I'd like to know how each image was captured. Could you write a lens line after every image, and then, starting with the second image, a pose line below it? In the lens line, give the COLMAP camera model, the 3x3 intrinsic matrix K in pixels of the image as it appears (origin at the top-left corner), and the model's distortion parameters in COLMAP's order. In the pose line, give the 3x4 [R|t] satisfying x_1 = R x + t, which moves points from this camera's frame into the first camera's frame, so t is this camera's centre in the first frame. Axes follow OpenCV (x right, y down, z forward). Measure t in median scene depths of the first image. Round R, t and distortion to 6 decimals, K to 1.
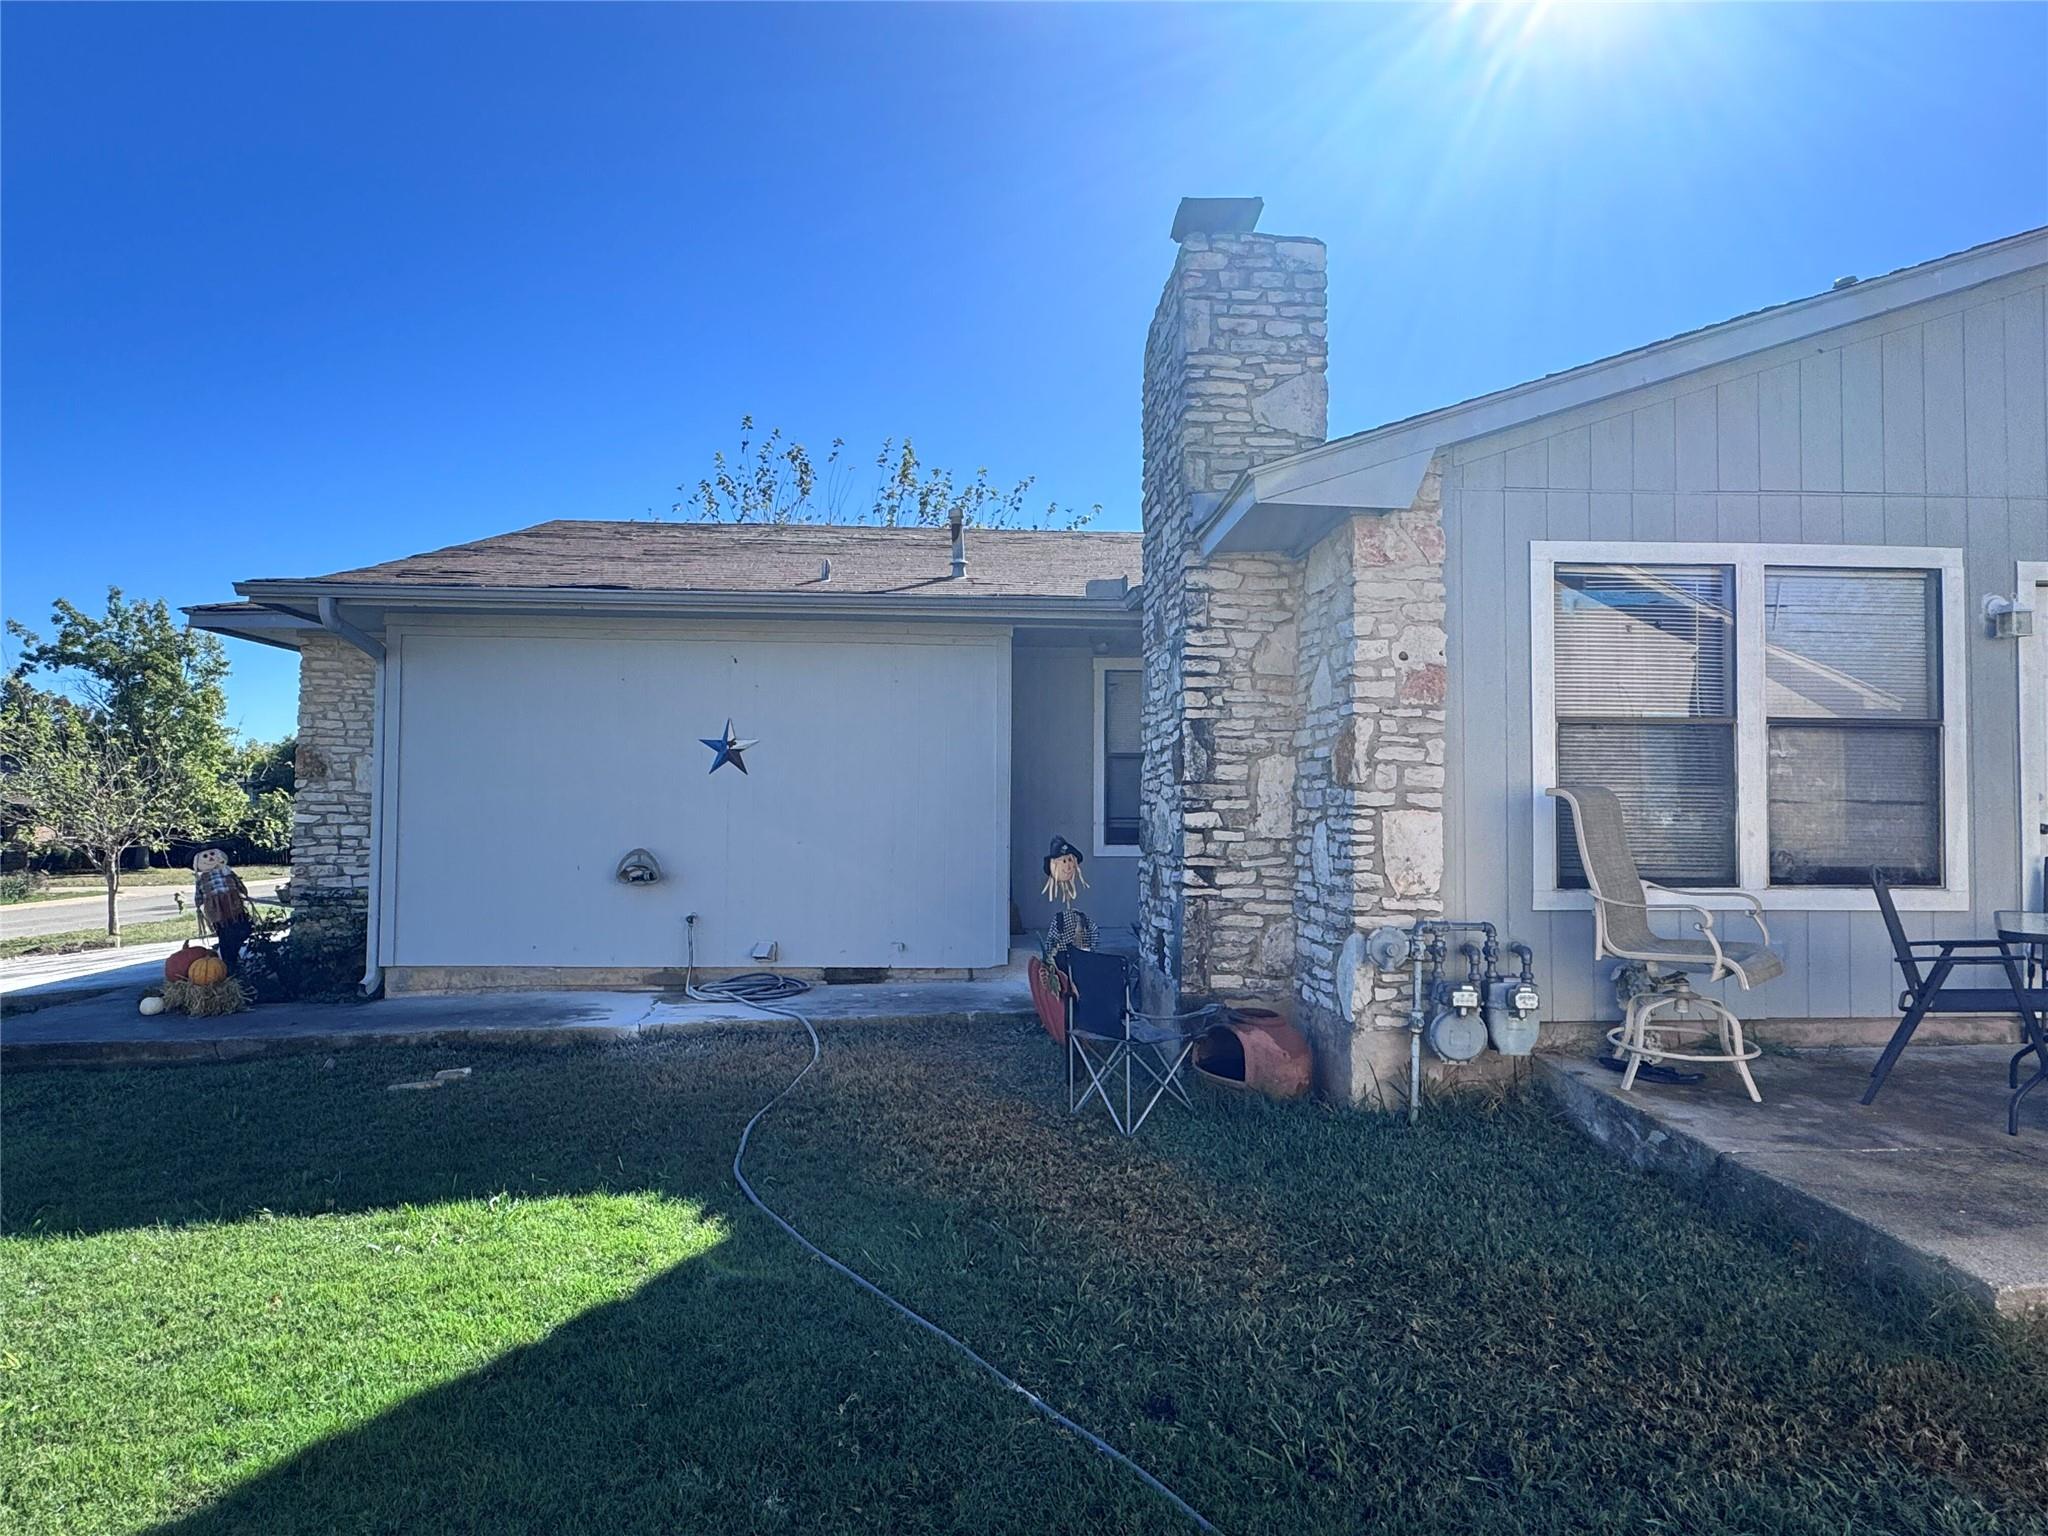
lens RADIAL K [[1171.3, 0, 1019.5], [0, 1171.3, 772.1], [0, 0, 1]] dist [-0.000069, 0.000309]
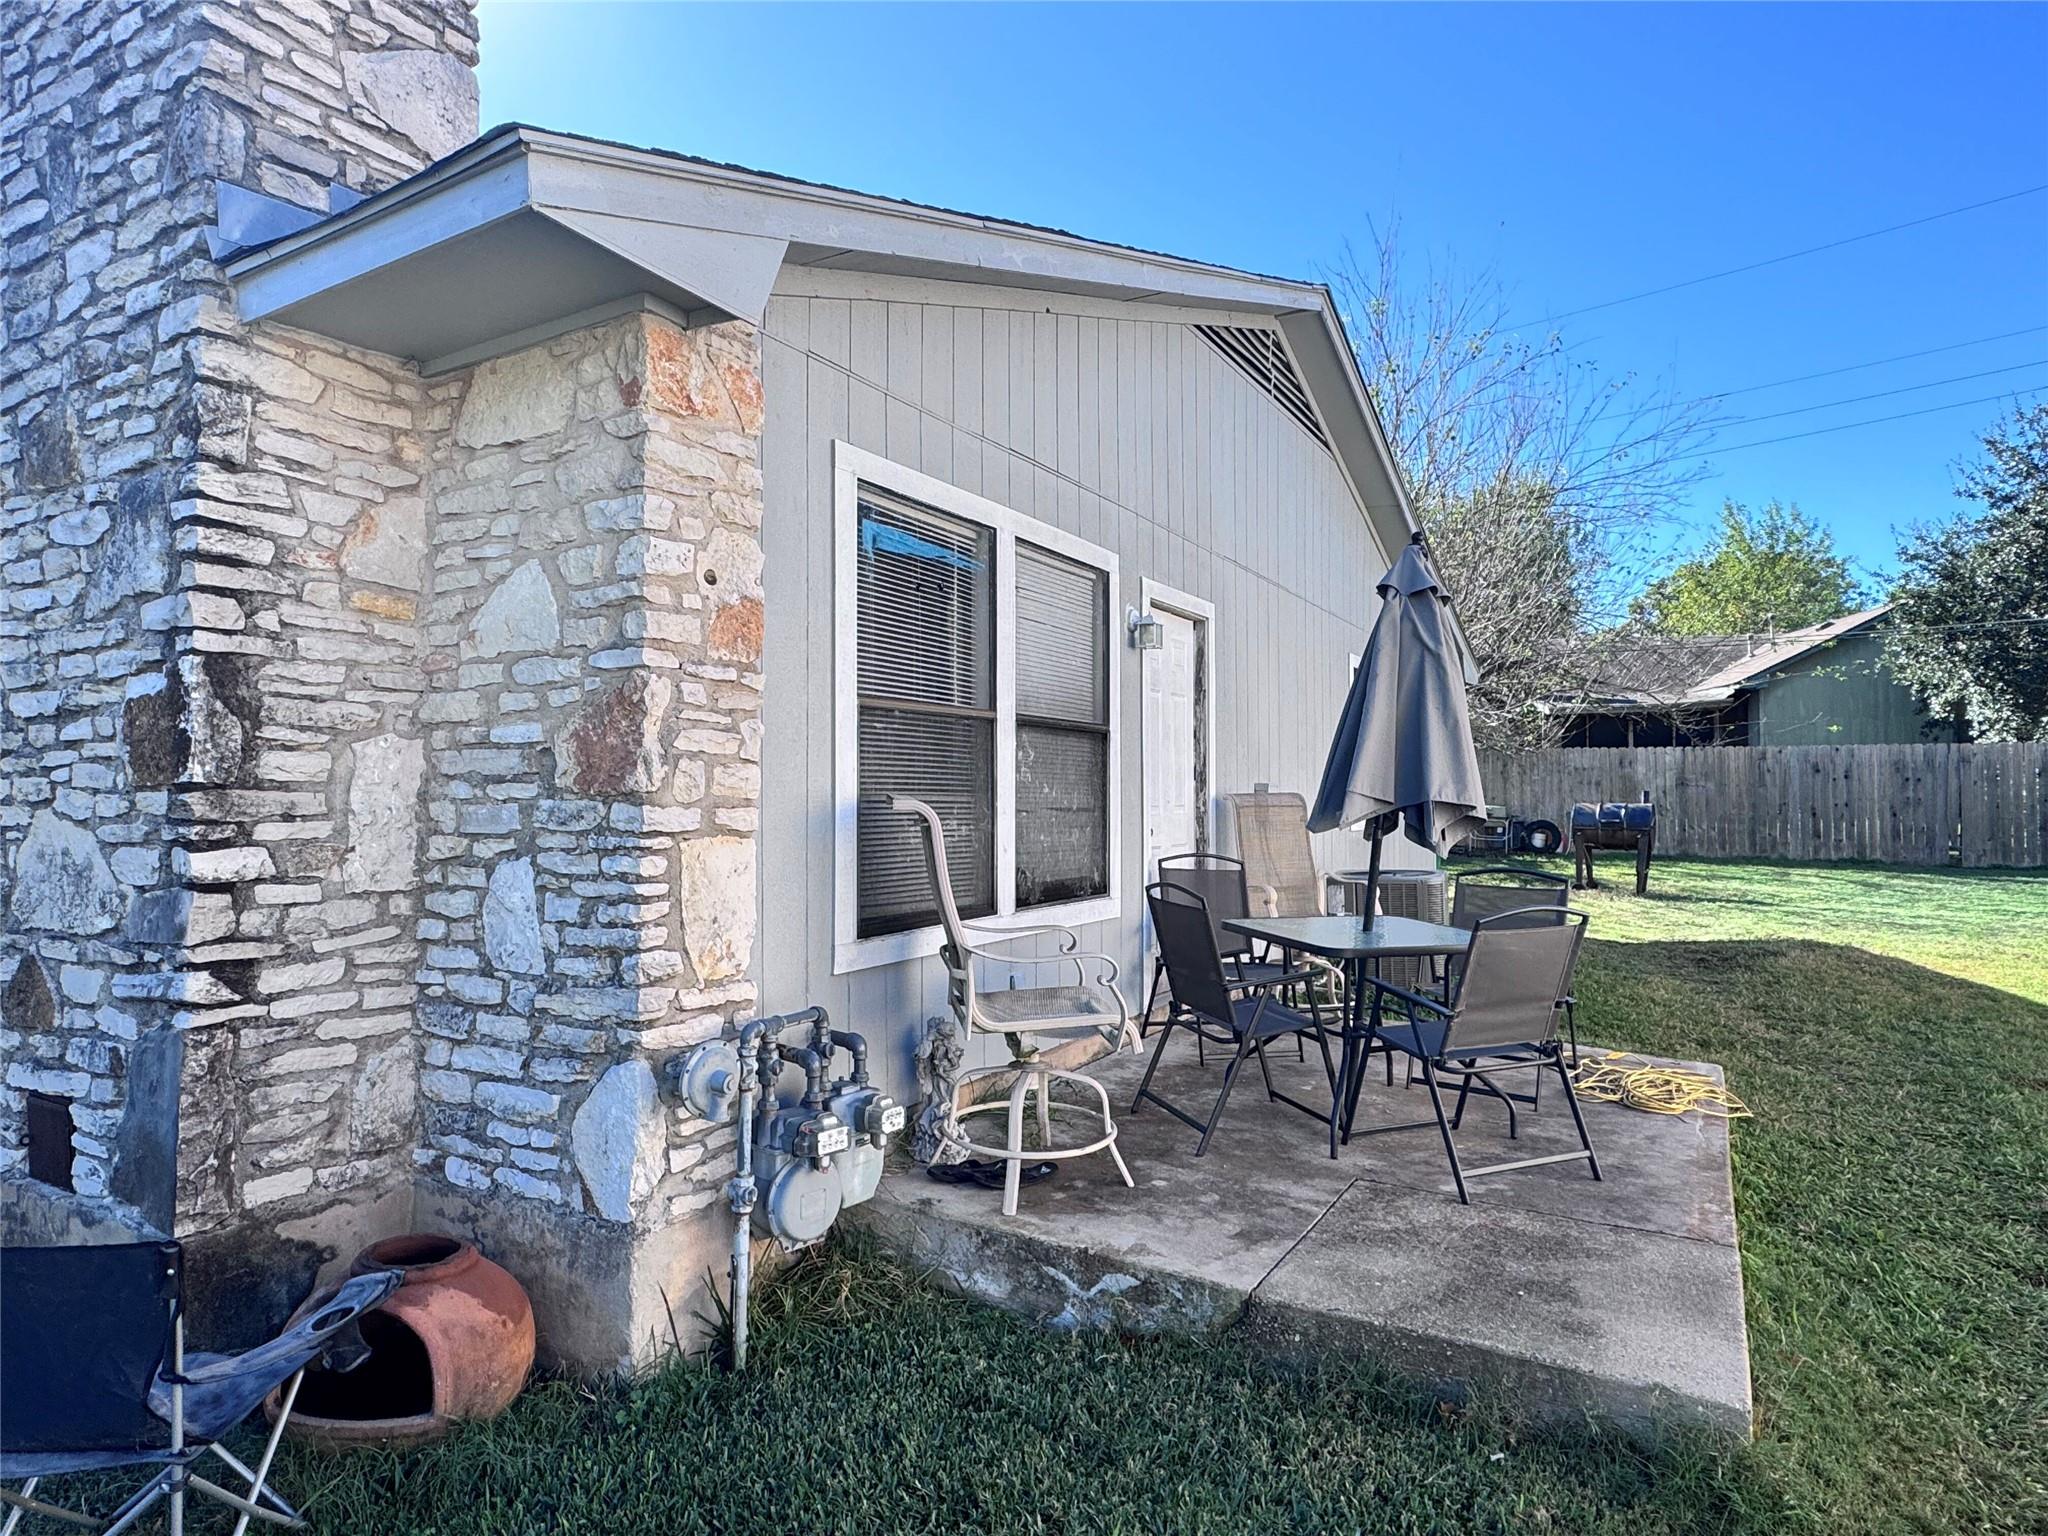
lens RADIAL K [[1171.3, 0, 1019.5], [0, 1171.3, 772.1], [0, 0, 1]] dist [-0.000069, 0.000309]
pose [[0.543807, 0.011631, 0.839130, -0.077267], [-0.016748, 0.999855, -0.003005, -0.001100], [-0.839043, -0.012419, 0.543923, 0.504643]]
